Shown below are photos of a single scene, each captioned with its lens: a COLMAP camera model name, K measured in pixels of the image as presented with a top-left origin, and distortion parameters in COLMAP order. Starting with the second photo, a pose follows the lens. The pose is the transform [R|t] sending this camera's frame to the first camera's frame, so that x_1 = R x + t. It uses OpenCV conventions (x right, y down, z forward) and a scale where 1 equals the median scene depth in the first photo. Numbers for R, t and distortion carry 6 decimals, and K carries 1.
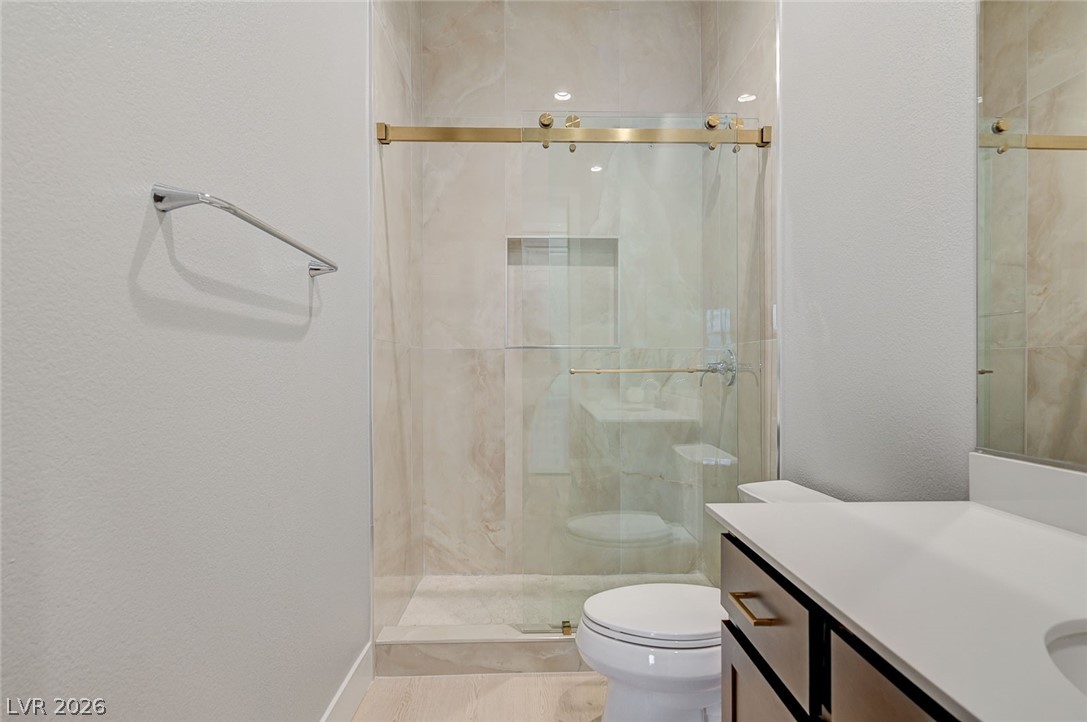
lens RADIAL K [[519.2, 0, 559.4], [0, 519.2, 368.3], [0, 0, 1]] dist [0.002398, -0.000091]
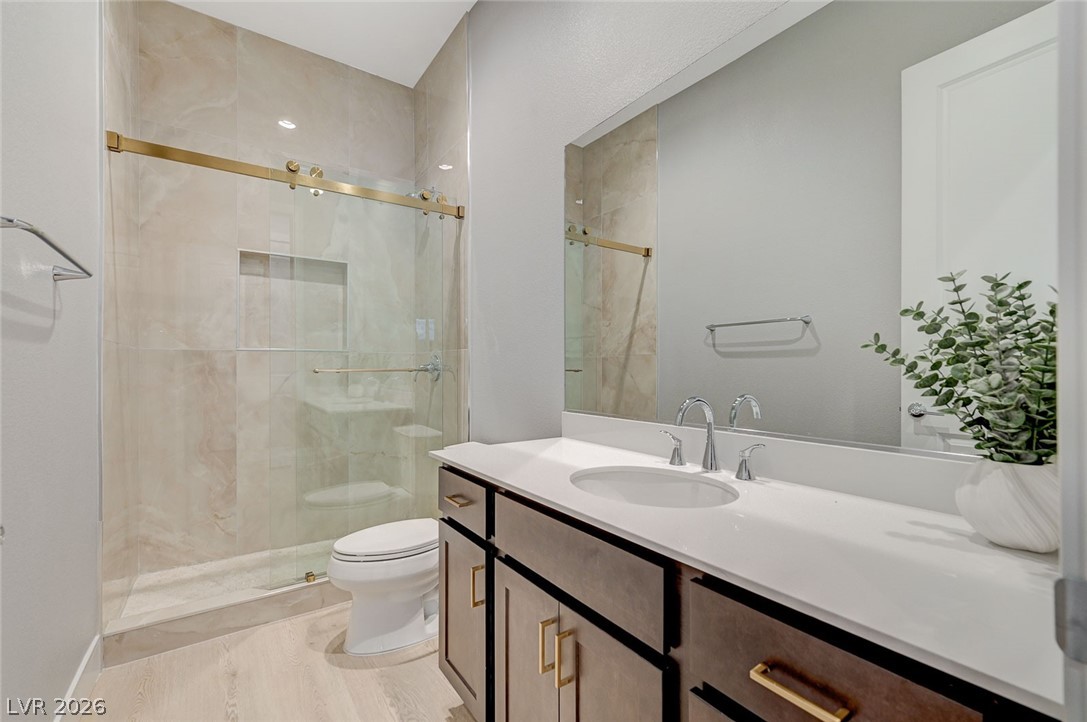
lens RADIAL K [[456.0, 0, 543.8], [0, 456.0, 366.3], [0, 0, 1]] dist [-0.002622, 0.000569]
pose [[0.843239, 0.002701, 0.537532, -0.082503], [0.000158, 0.999986, -0.005271, 0.000456], [-0.537538, 0.004529, 0.843227, -0.180185]]
